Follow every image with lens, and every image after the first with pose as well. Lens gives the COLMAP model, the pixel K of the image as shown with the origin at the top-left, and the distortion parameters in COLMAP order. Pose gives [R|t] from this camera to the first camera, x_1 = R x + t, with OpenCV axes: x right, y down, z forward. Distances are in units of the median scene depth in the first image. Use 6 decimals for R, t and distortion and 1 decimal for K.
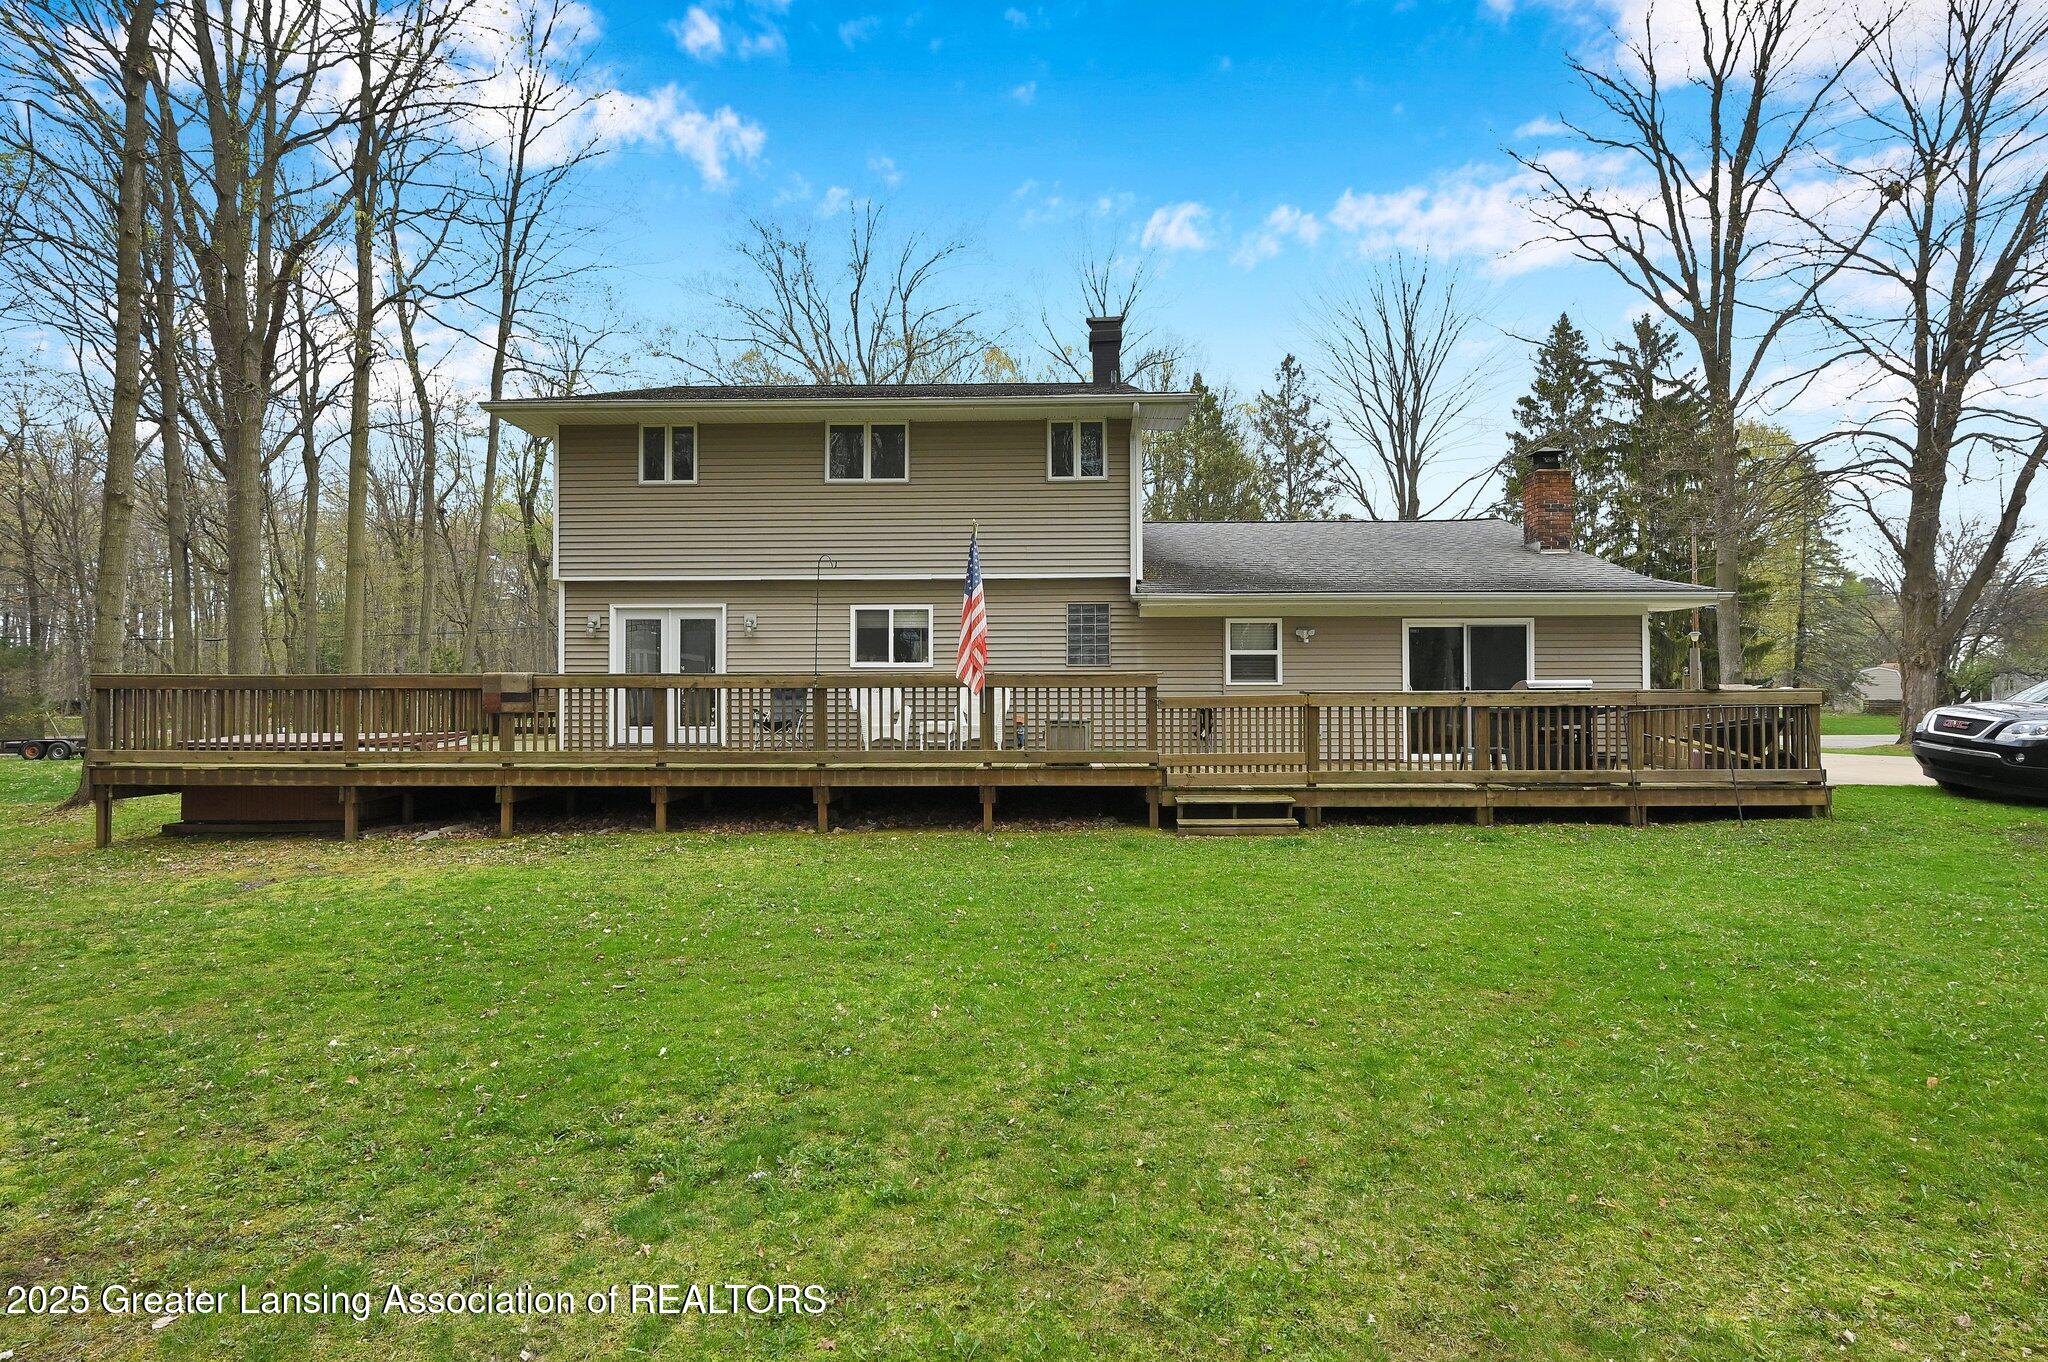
lens RADIAL K [[1020.8, 0, 1025.3], [0, 1020.8, 682.2], [0, 0, 1]] dist [0.002853, 0.000271]
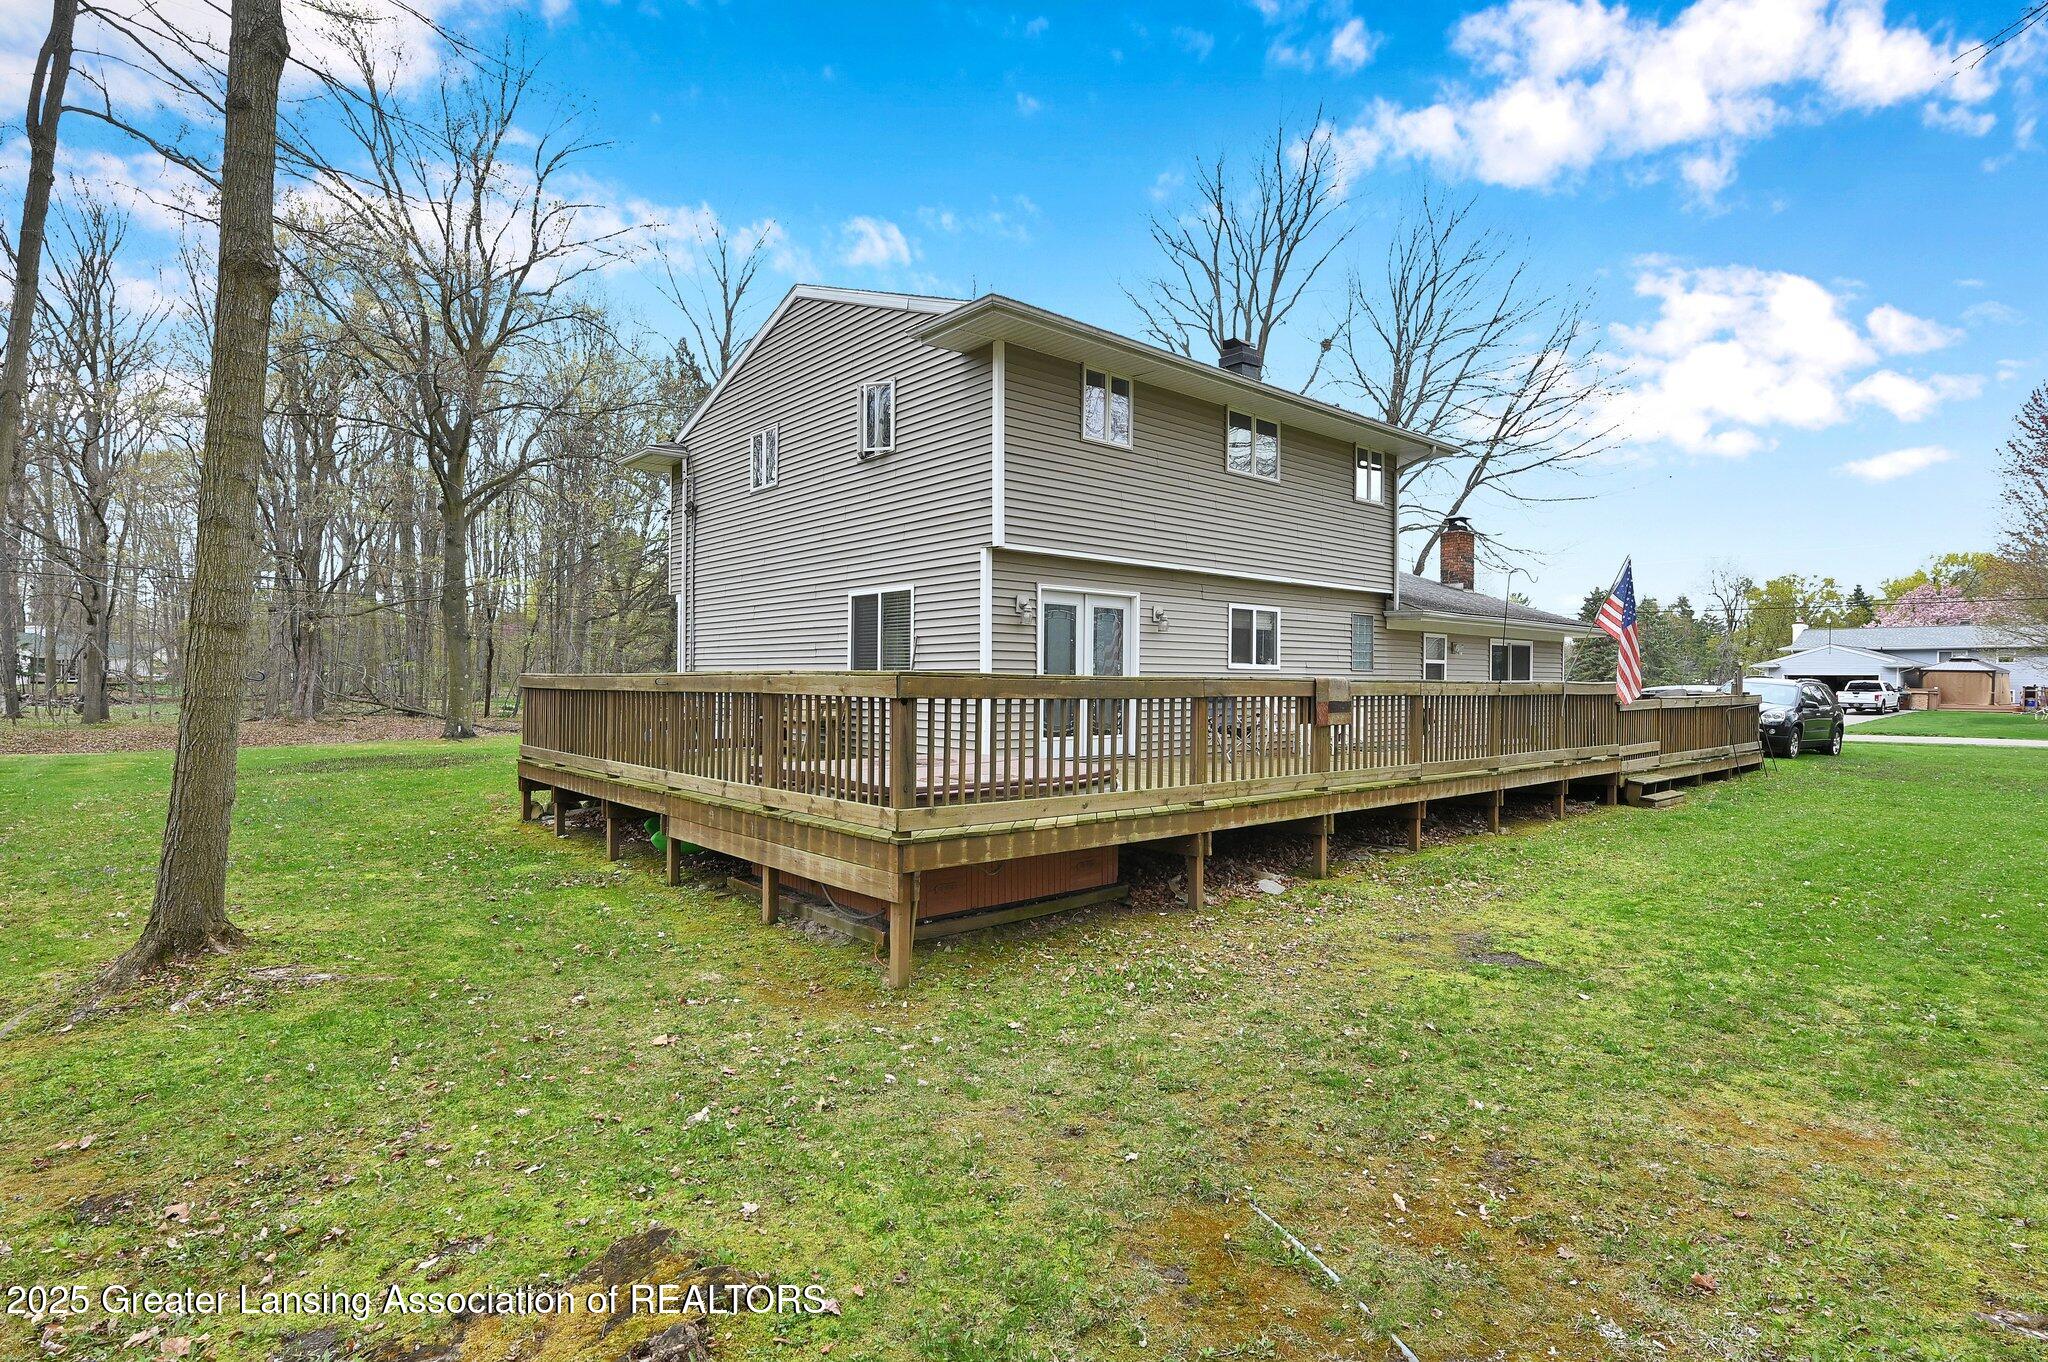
lens RADIAL K [[1020.8, 0, 1026.3], [0, 1020.8, 685.3], [0, 0, 1]] dist [0.002853, 0.000271]
pose [[0.722872, 0.003874, 0.690971, -0.961577], [-0.018523, 0.999734, 0.013772, -0.008085], [-0.690734, -0.022754, 0.722751, 0.435413]]
